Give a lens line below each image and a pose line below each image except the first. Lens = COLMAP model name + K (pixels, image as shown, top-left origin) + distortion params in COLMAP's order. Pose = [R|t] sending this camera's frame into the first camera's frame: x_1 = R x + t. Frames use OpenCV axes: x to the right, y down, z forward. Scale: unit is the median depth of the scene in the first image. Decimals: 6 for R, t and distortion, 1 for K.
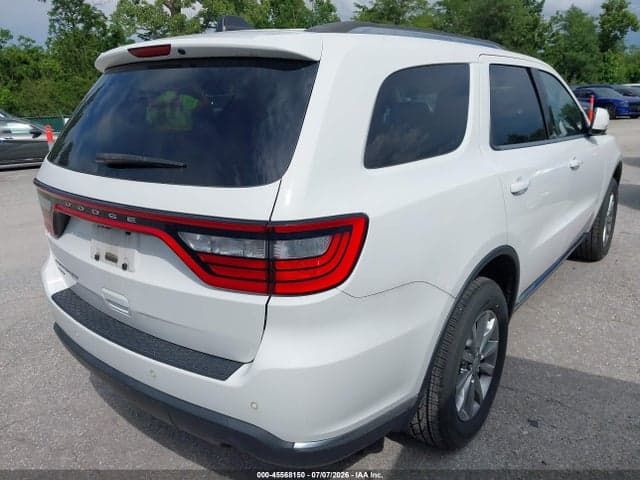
lens RADIAL K [[504.3, 0, 321.4], [0, 504.3, 221.8], [0, 0, 1]] dist [0.023755, -0.038977]
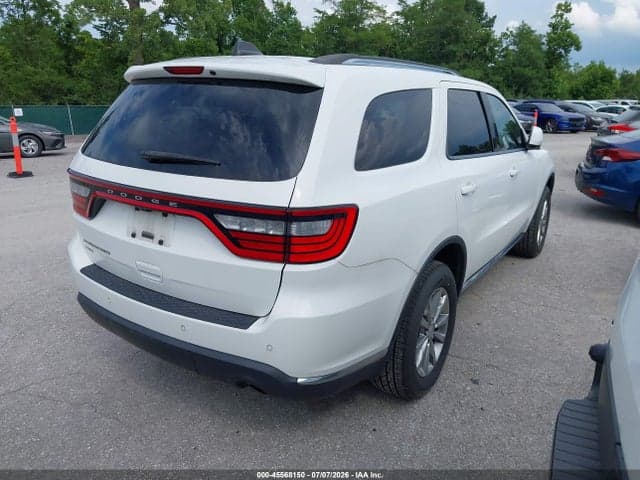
lens RADIAL K [[504.3, 0, 321.4], [0, 504.3, 221.8], [0, 0, 1]] dist [0.023755, -0.038977]
pose [[0.995475, 0.025835, 0.091448, -0.078884], [-0.025510, 0.999663, -0.004711, 0.024178], [-0.091539, 0.002357, 0.995799, -0.199149]]
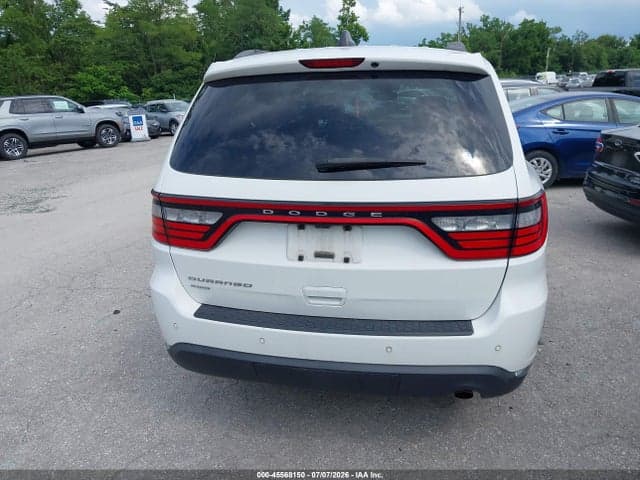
lens RADIAL K [[504.3, 0, 321.4], [0, 504.3, 221.8], [0, 0, 1]] dist [0.023755, -0.038977]
pose [[0.895415, -0.115996, 0.429857, -0.643517], [0.117835, 0.992780, 0.022443, -0.017910], [-0.429356, 0.030556, 0.902618, 0.026293]]
